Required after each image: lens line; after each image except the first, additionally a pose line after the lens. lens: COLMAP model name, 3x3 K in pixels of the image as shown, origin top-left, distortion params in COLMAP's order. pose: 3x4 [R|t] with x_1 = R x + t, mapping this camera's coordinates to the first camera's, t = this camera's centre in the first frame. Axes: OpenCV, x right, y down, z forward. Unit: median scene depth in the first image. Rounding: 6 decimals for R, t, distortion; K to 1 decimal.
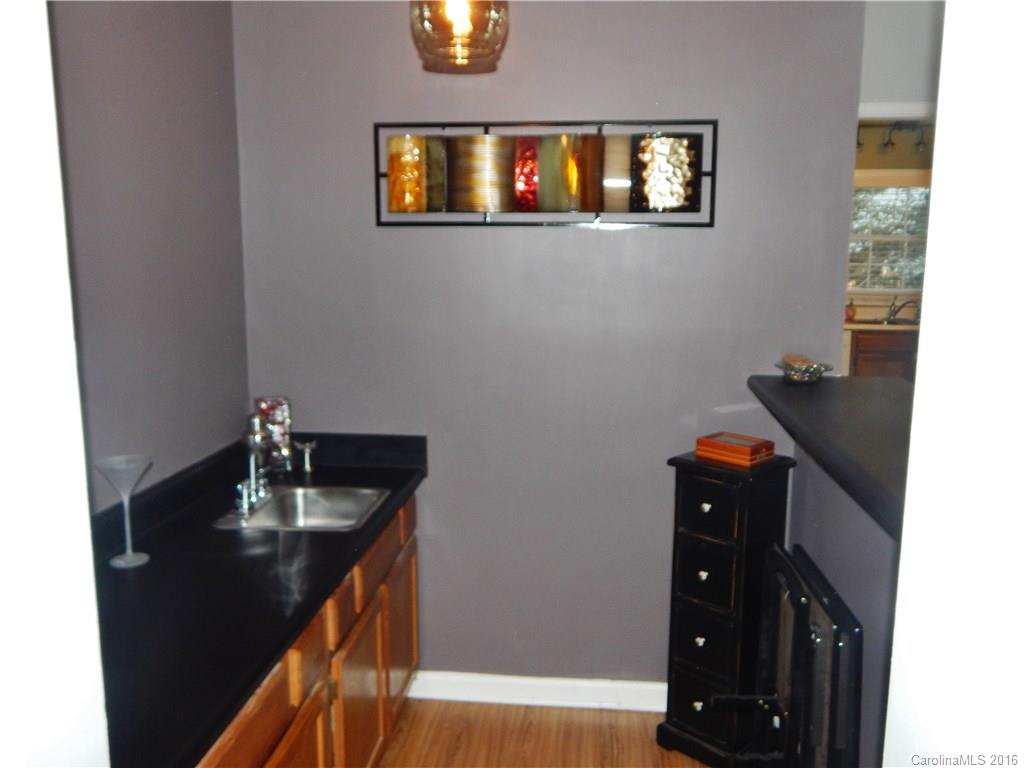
lens RADIAL K [[869.5, 0, 512.9], [0, 869.5, 380.2], [0, 0, 1]] dist [-0.016223, -0.000967]
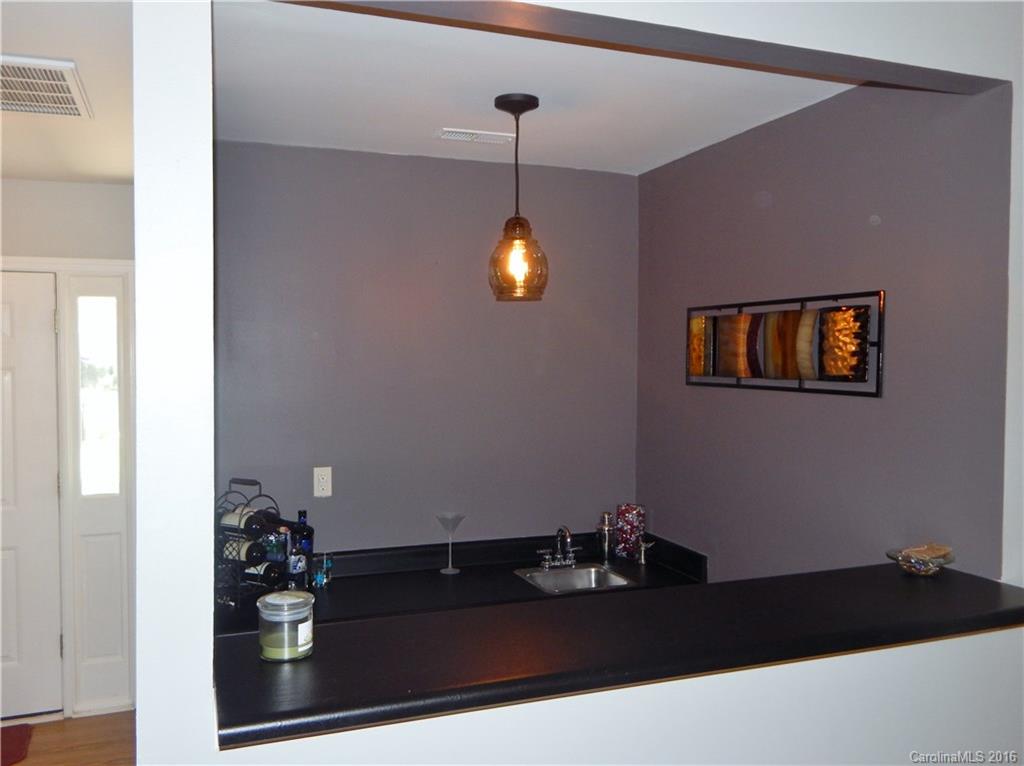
lens RADIAL K [[869.5, 0, 511.3], [0, 869.5, 385.9], [0, 0, 1]] dist [-0.016223, -0.000967]
pose [[0.430300, 0.029920, -0.902190, 0.935118], [-0.136502, 0.990114, -0.032269, -0.102169], [0.892305, 0.137037, 0.430131, 0.214275]]
